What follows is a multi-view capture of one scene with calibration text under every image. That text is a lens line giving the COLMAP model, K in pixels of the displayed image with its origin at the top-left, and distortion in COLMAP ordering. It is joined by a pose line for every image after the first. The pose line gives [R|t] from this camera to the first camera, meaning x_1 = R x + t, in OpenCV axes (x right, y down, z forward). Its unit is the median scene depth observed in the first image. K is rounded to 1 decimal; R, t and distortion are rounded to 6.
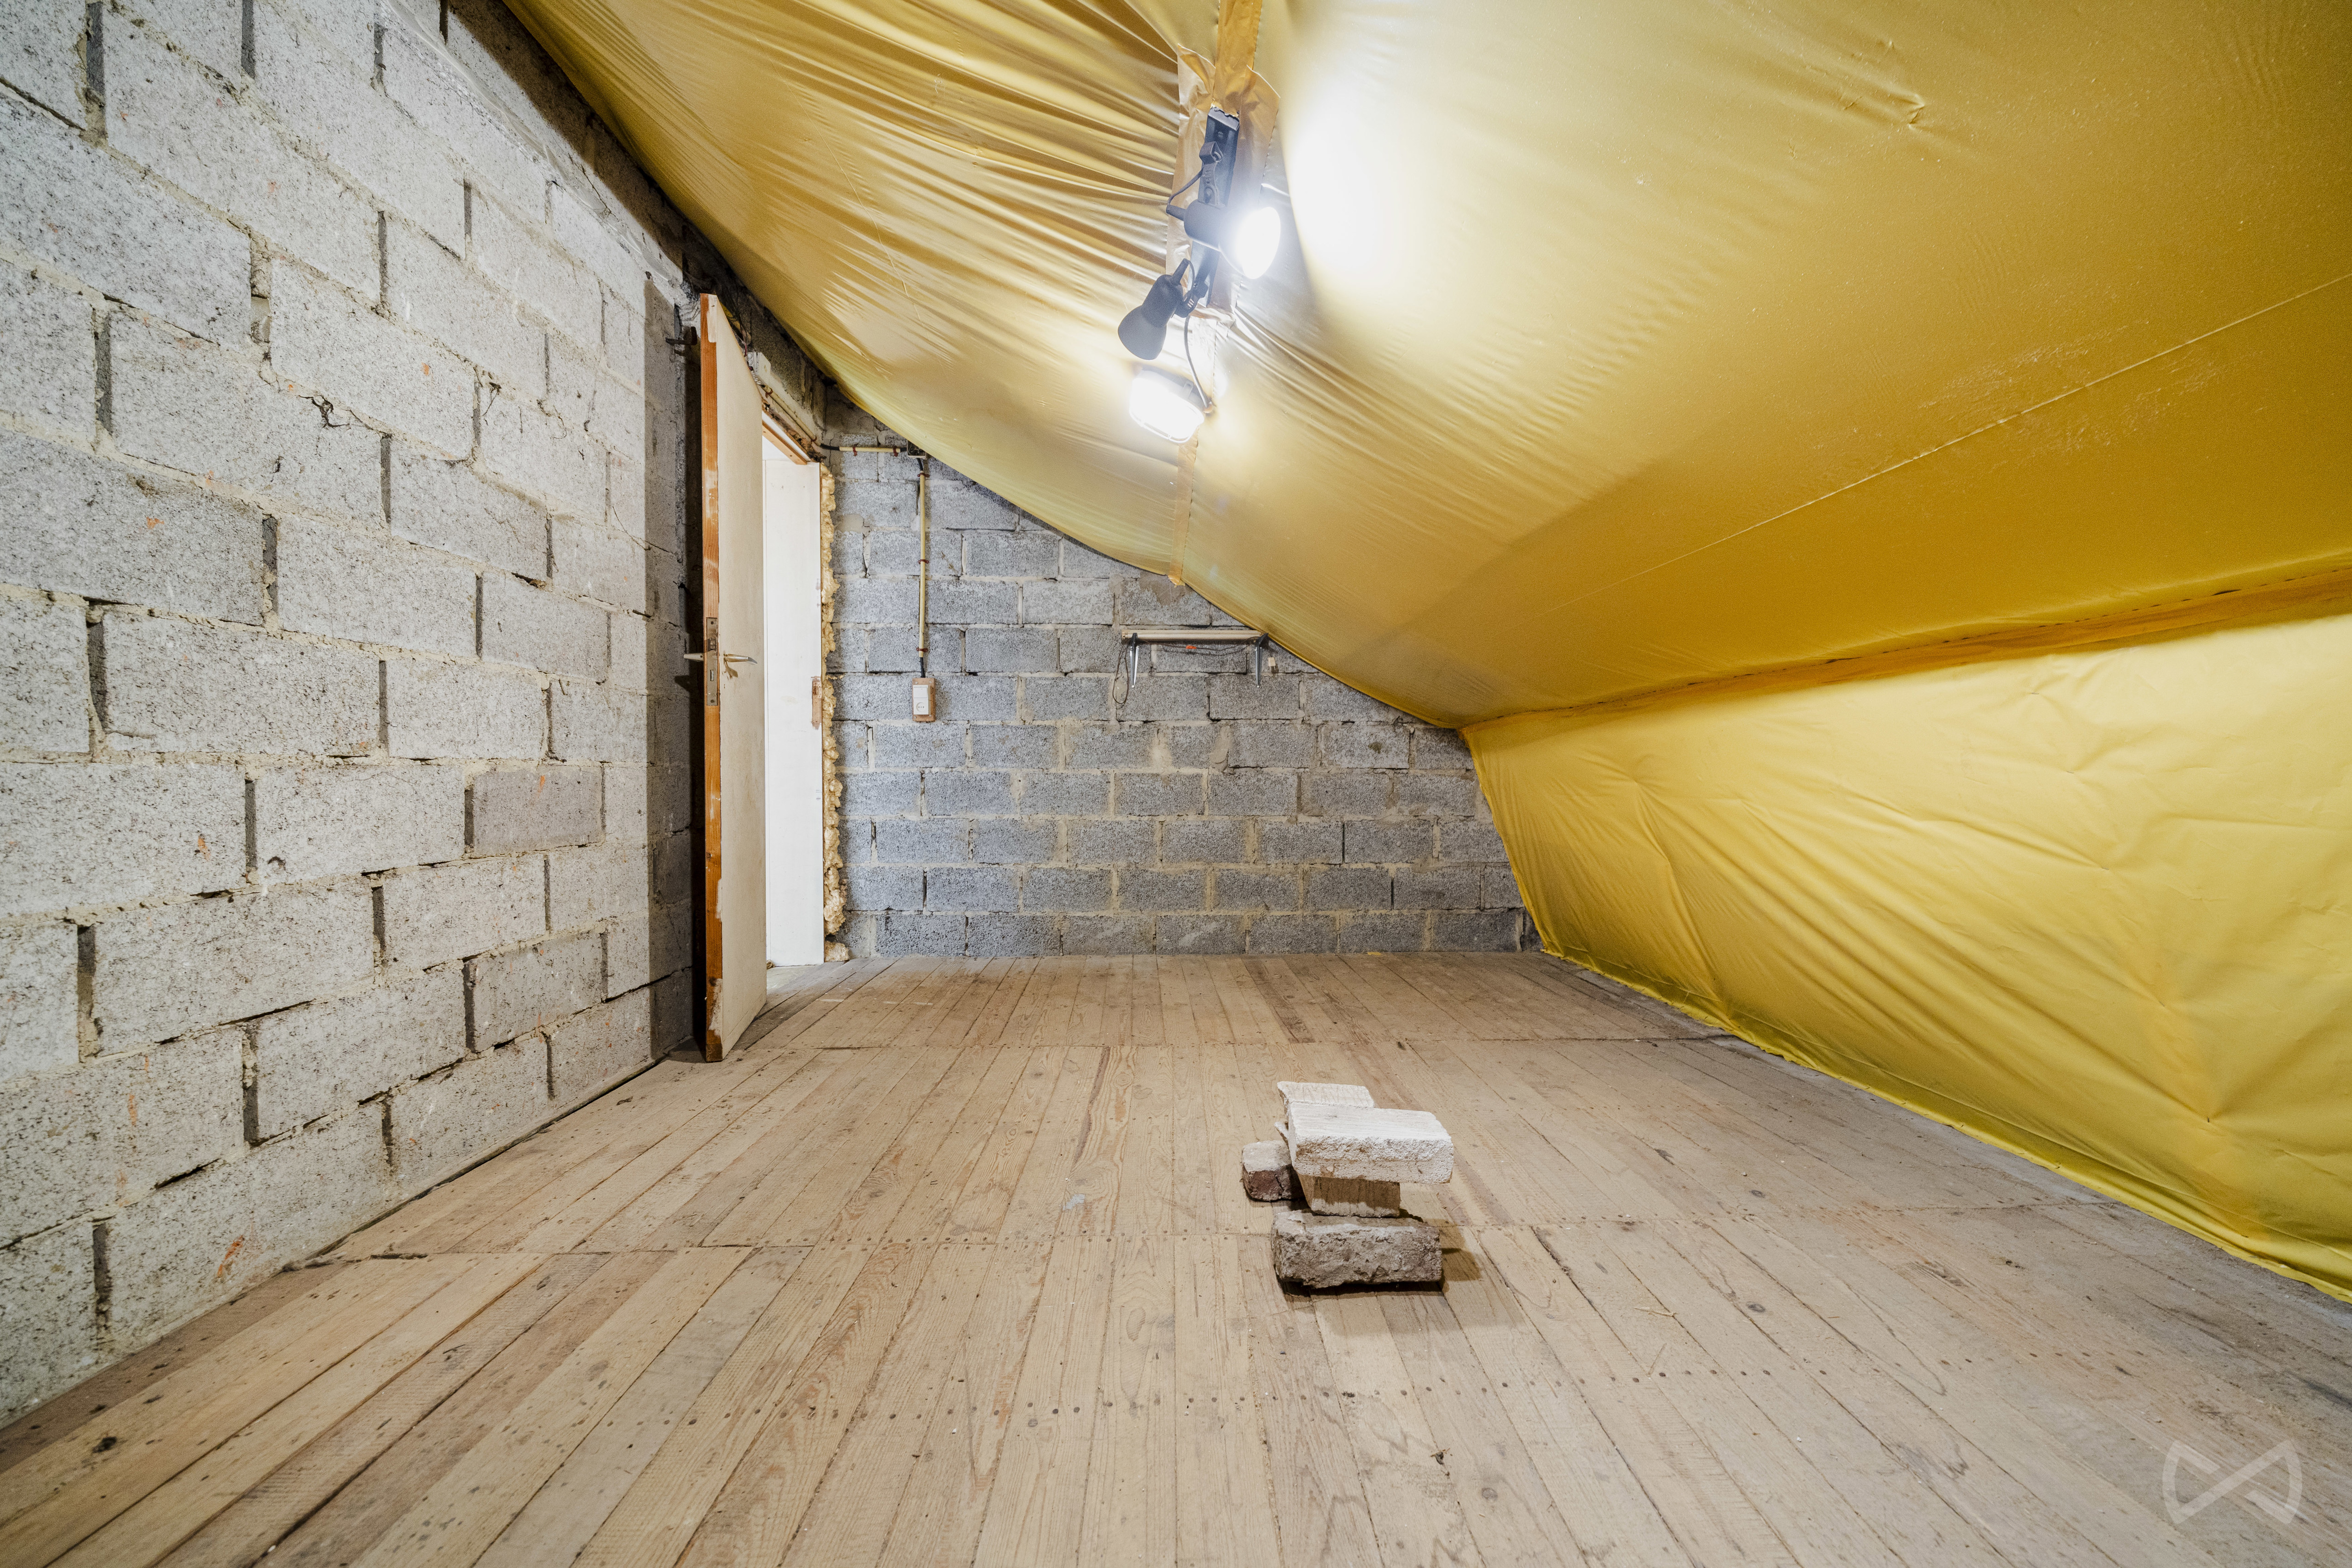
lens RADIAL K [[816.2, 0, 1182.0], [0, 816.2, 774.5], [0, 0, 1]] dist [-0.012485, -0.000074]
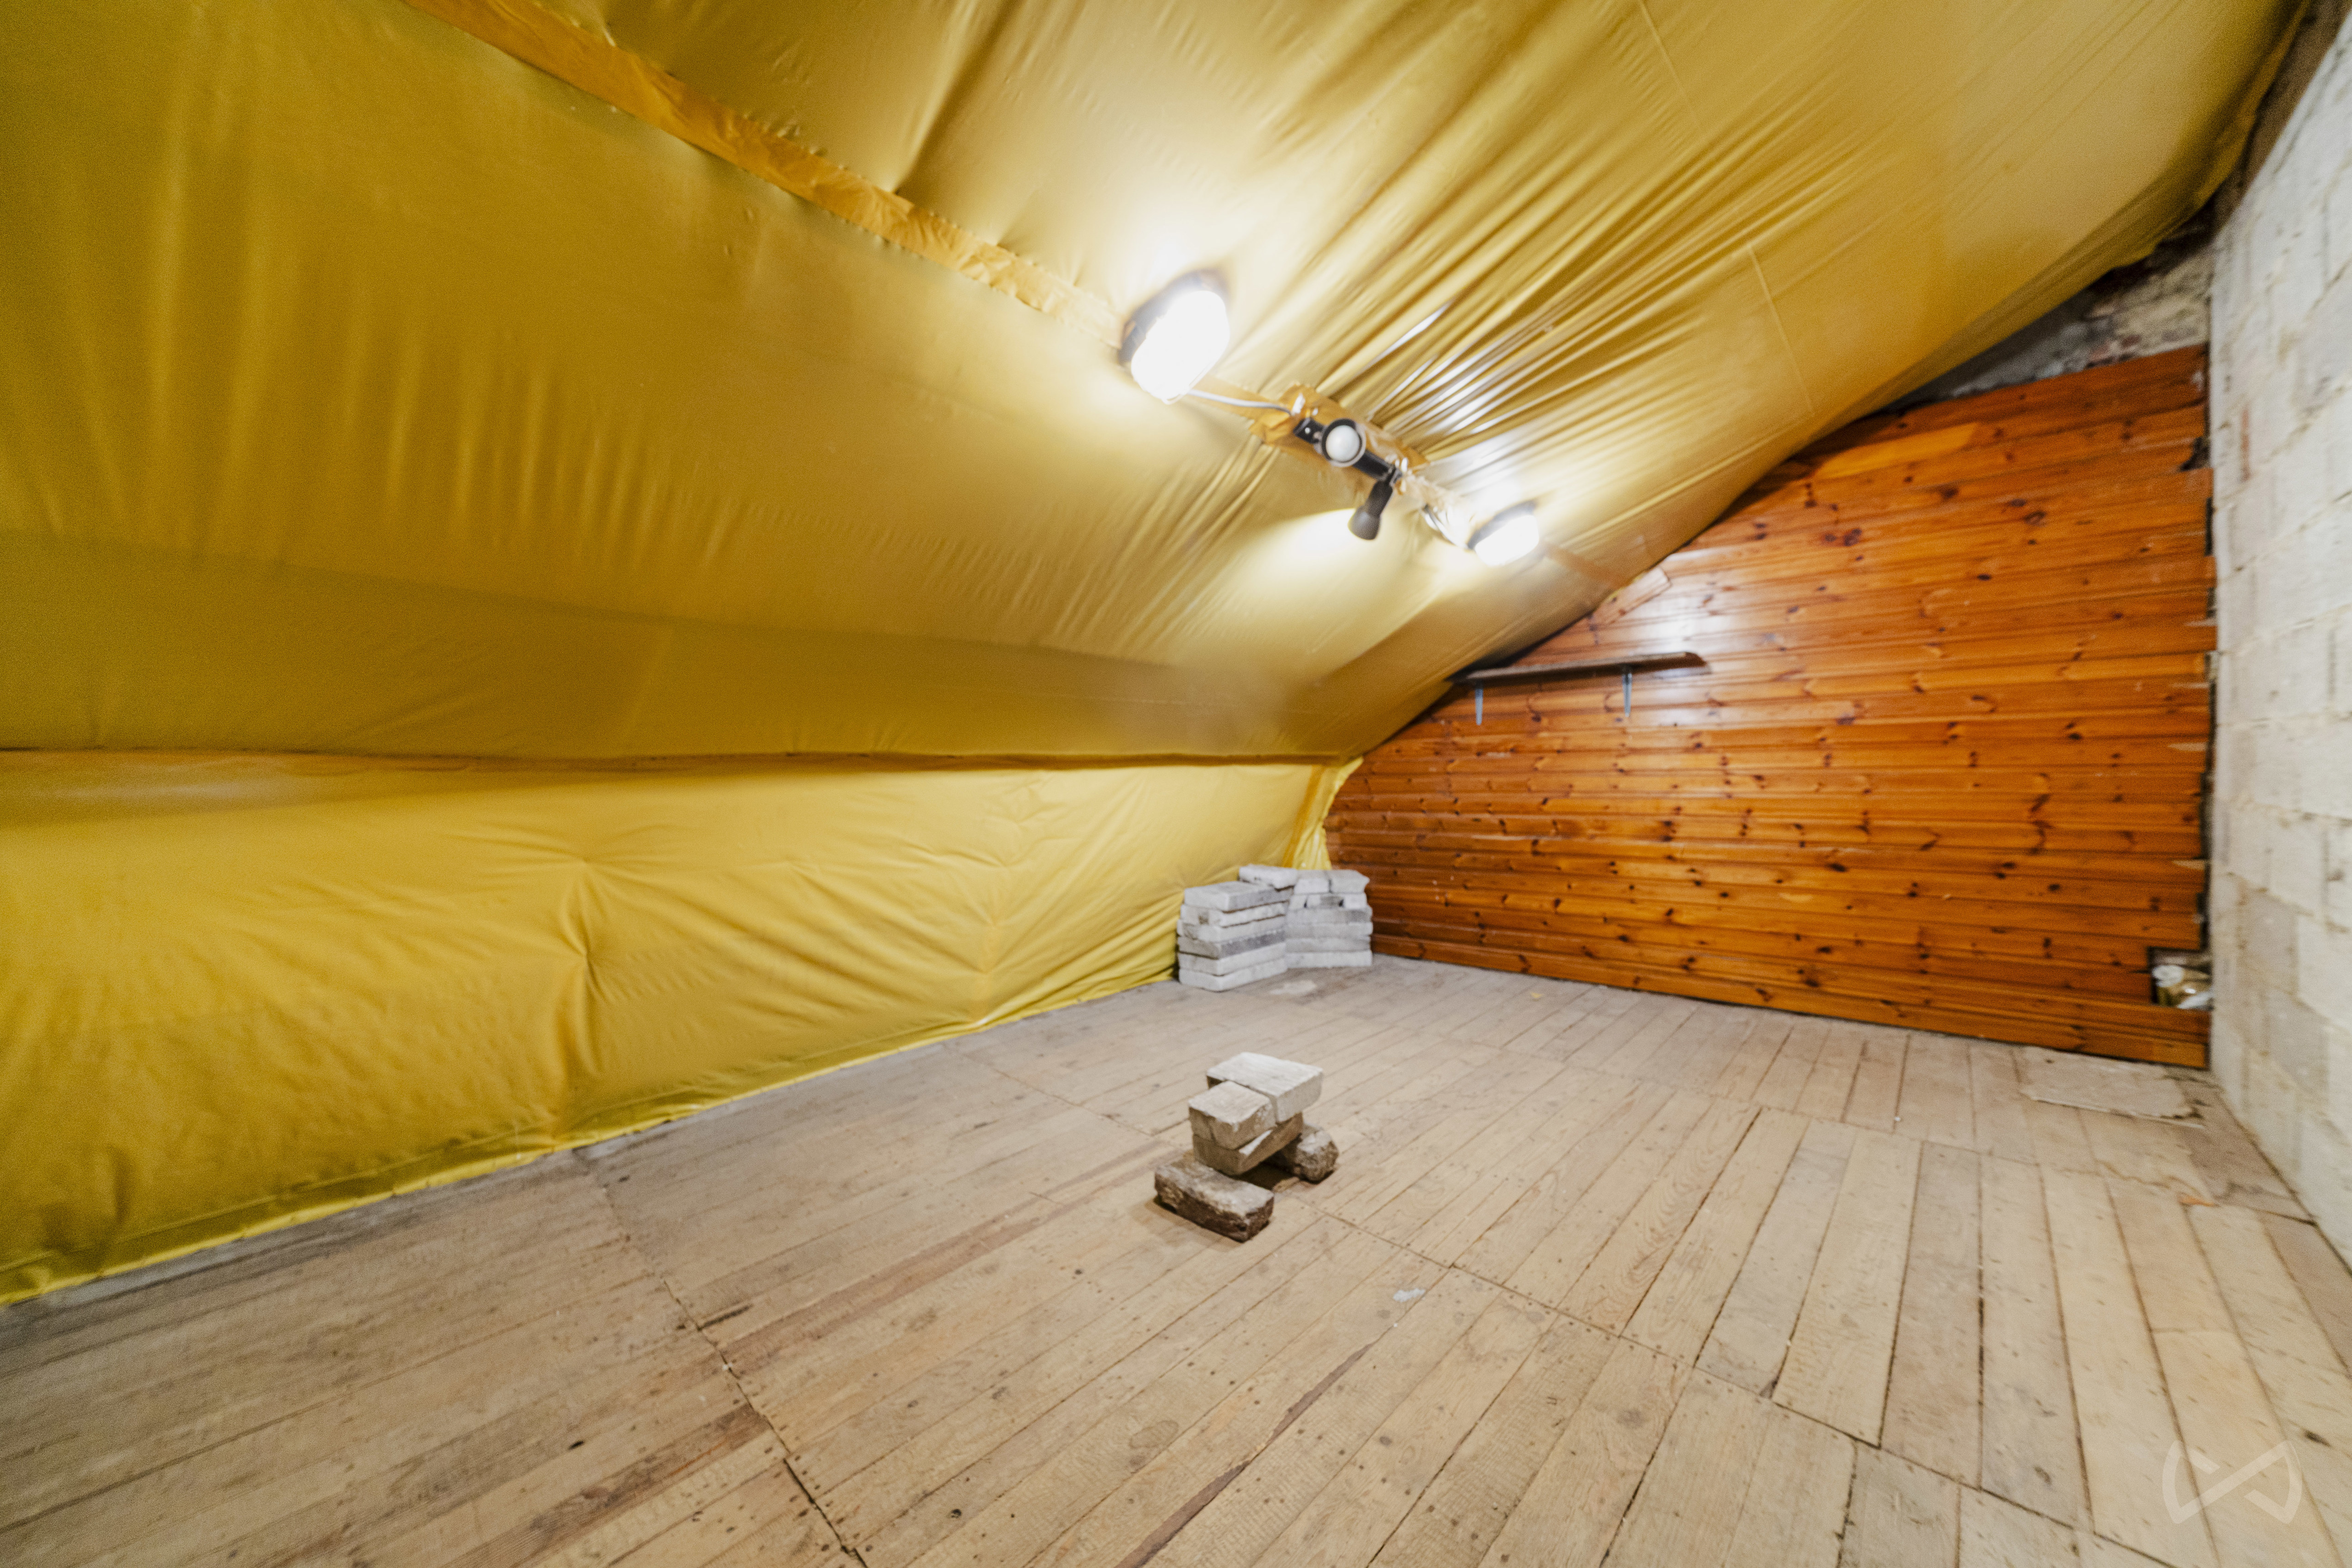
lens RADIAL K [[816.2, 0, 1182.0], [0, 816.2, 774.5], [0, 0, 1]] dist [-0.012485, -0.000074]
pose [[-0.703574, 0.016854, 0.710422, -0.535172], [0.021533, 0.999765, -0.002392, -0.082093], [-0.710295, 0.013614, -0.703772, 1.557804]]
